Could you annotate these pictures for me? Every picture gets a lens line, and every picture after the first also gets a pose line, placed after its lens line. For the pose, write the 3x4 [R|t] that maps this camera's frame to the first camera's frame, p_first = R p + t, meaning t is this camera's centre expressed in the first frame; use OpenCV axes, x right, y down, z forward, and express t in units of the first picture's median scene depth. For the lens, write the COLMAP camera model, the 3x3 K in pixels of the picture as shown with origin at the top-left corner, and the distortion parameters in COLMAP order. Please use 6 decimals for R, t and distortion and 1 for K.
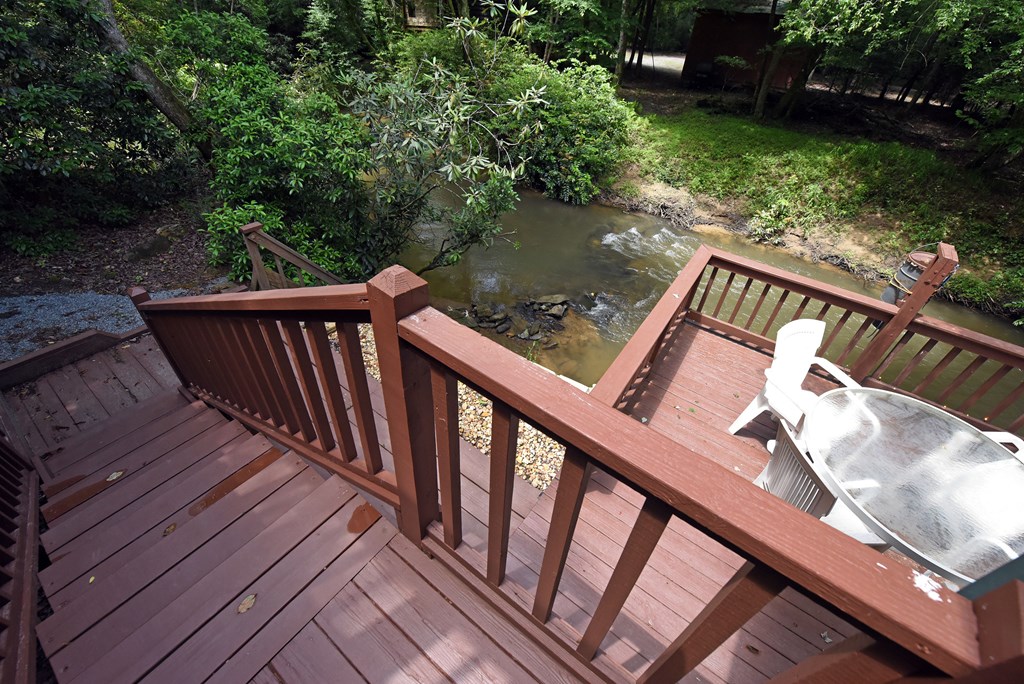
lens RADIAL K [[409.5, 0, 514.2], [0, 409.5, 336.4], [0, 0, 1]] dist [-0.015363, -0.002466]
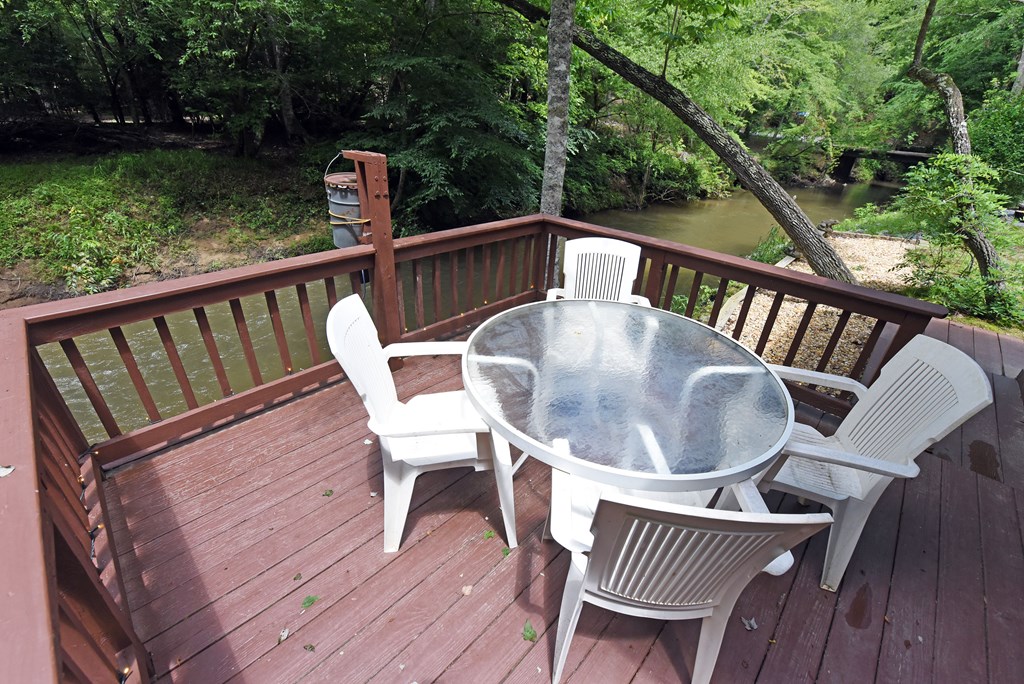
lens RADIAL K [[409.5, 0, 502.8], [0, 409.5, 337.7], [0, 0, 1]] dist [-0.015363, -0.002466]
pose [[0.157760, -0.515589, 0.842188, 0.203318], [0.586851, 0.734870, 0.339959, -0.041850], [-0.794177, 0.440607, 0.418507, 0.431116]]
